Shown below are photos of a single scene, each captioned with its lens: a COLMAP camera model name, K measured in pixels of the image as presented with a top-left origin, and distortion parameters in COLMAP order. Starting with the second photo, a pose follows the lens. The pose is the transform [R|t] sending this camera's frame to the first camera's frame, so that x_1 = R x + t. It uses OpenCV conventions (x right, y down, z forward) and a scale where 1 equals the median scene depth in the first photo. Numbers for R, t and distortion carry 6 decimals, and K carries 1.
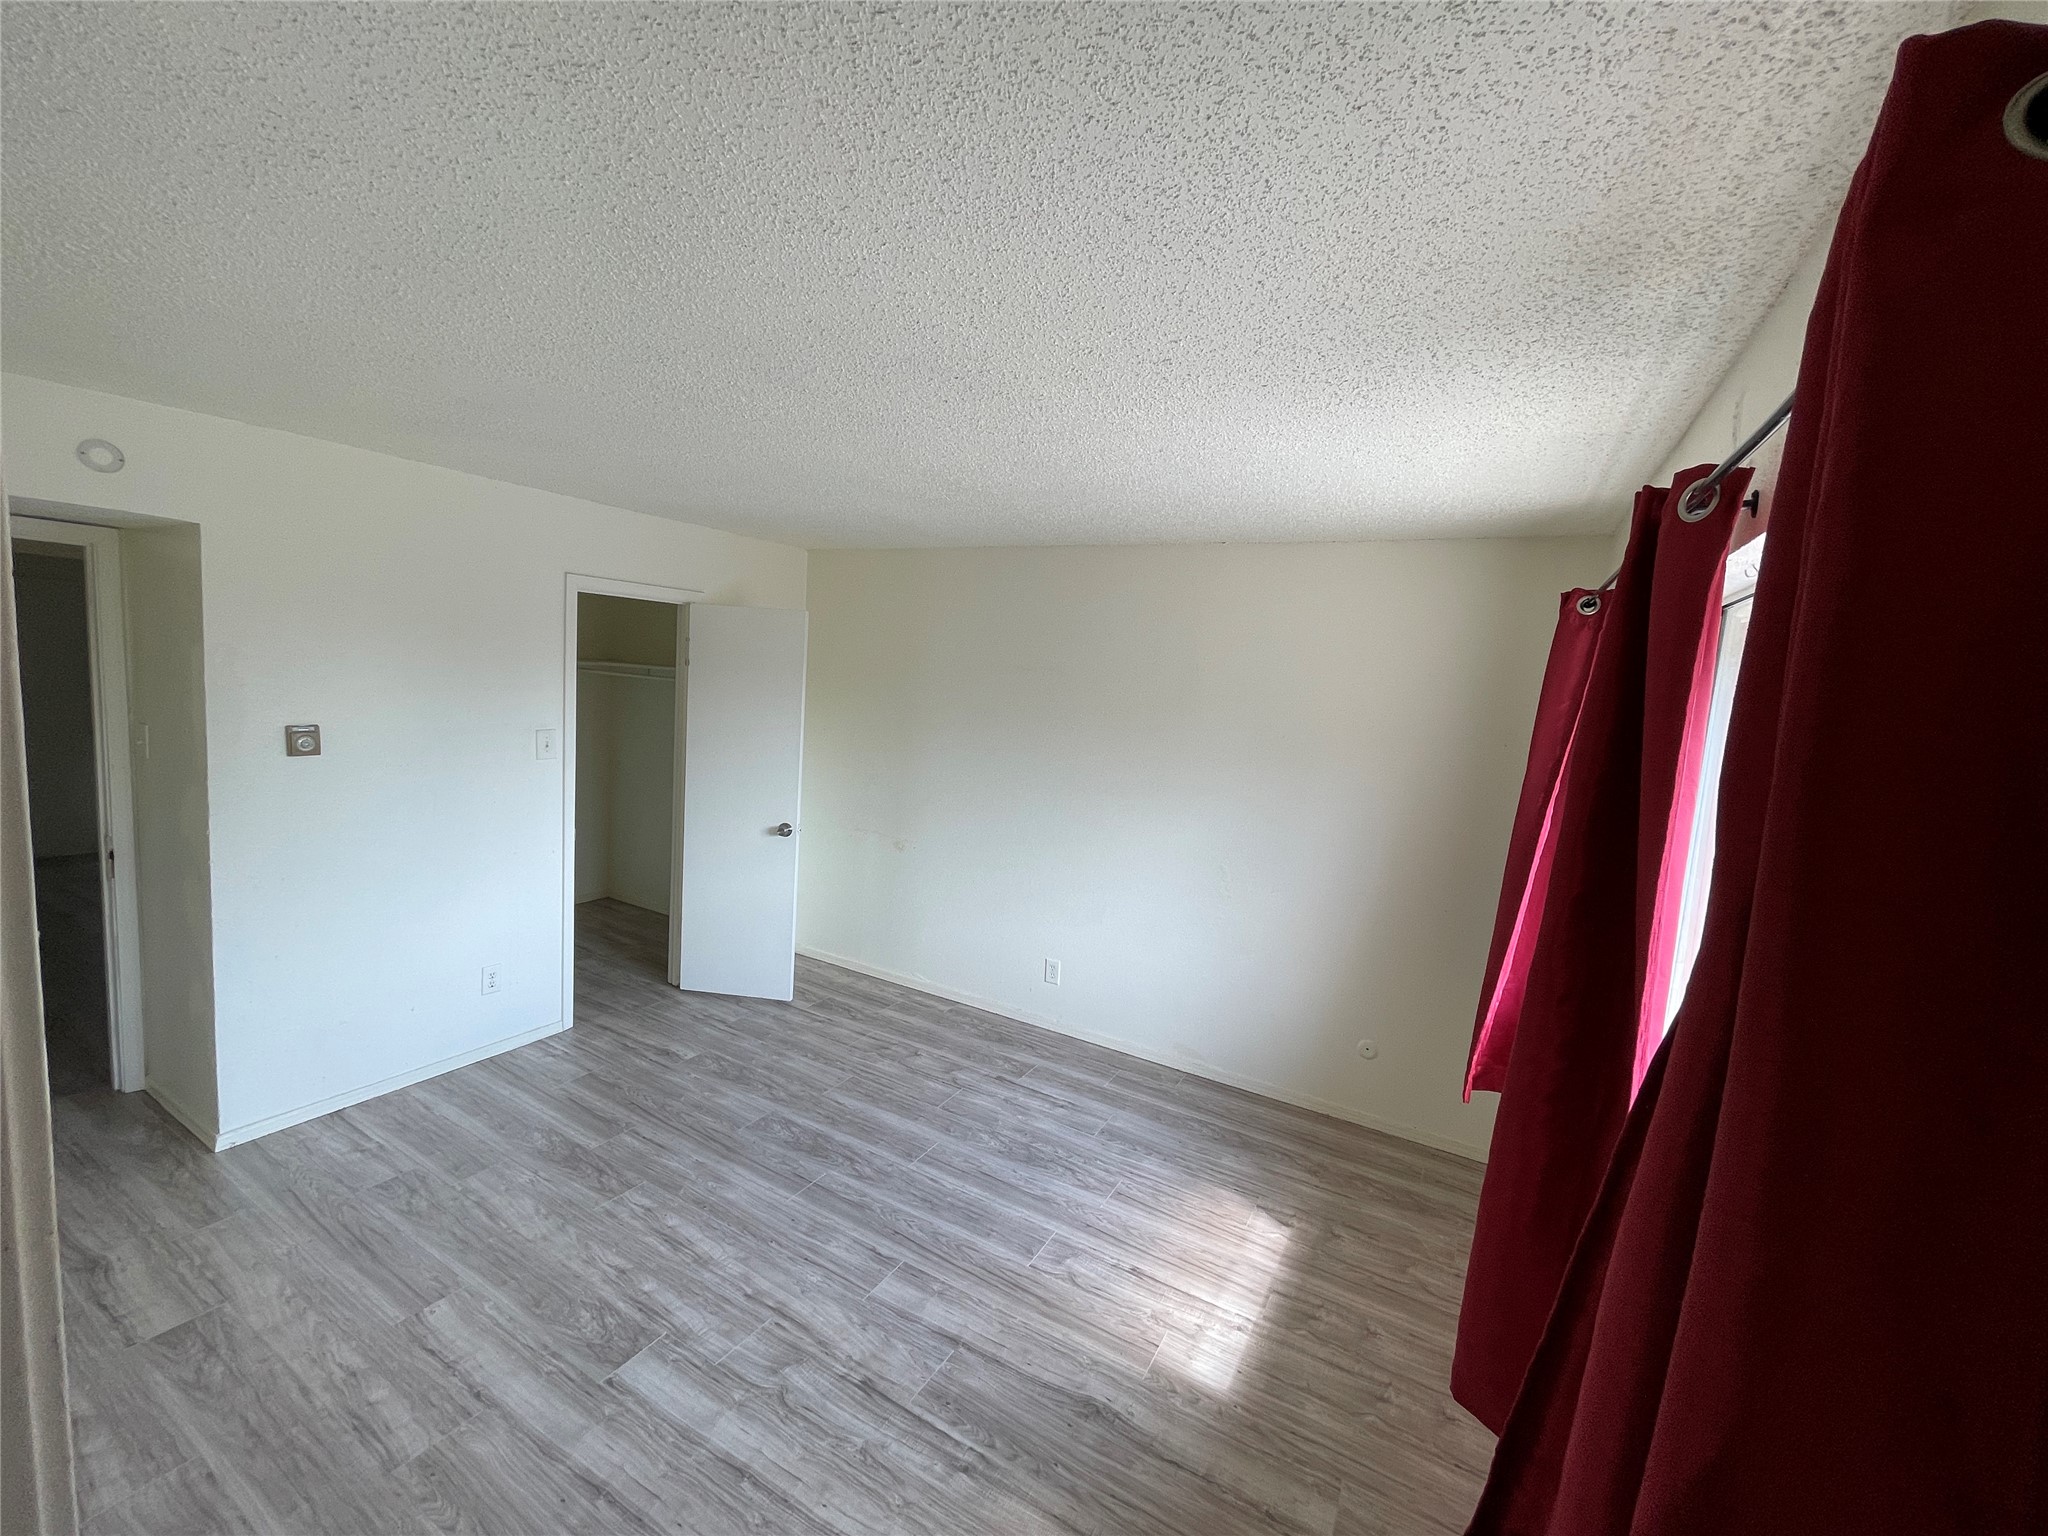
lens RADIAL K [[831.8, 0, 1018.4], [0, 831.8, 763.7], [0, 0, 1]] dist [-0.002940, -0.002603]
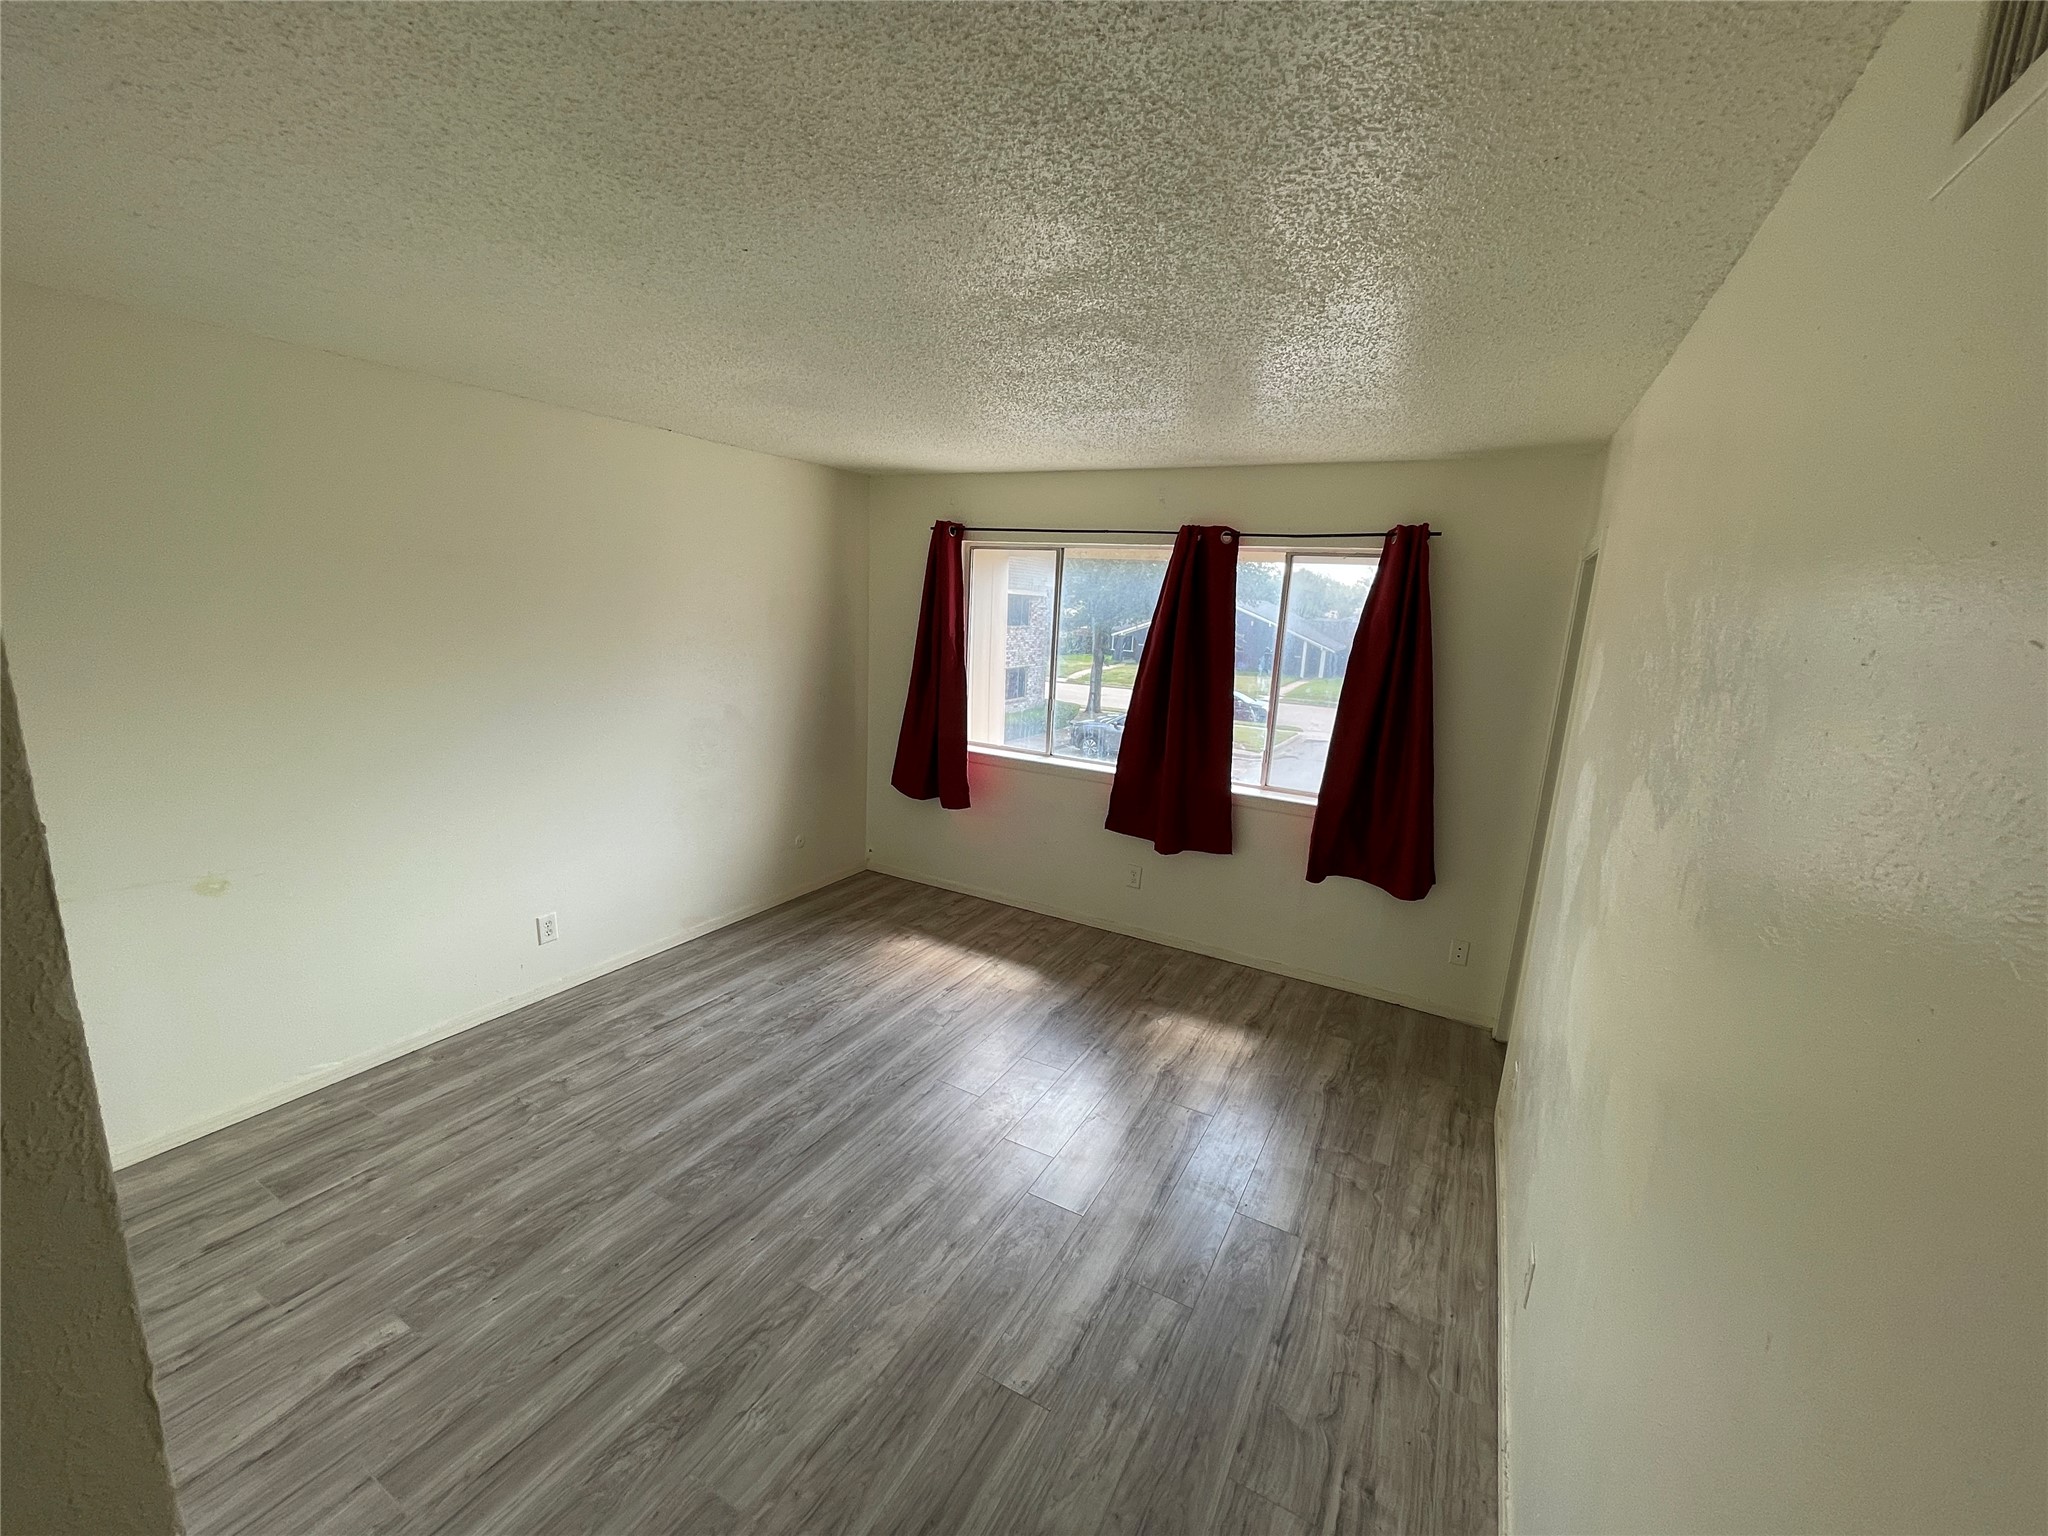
lens RADIAL K [[831.8, 0, 1038.5], [0, 831.8, 771.0], [0, 0, 1]] dist [-0.002940, -0.002603]
pose [[-0.020307, -0.277954, 0.960380, -0.926966], [0.058503, 0.958601, 0.278677, -0.133536], [-0.998081, 0.061844, -0.003206, 0.641538]]
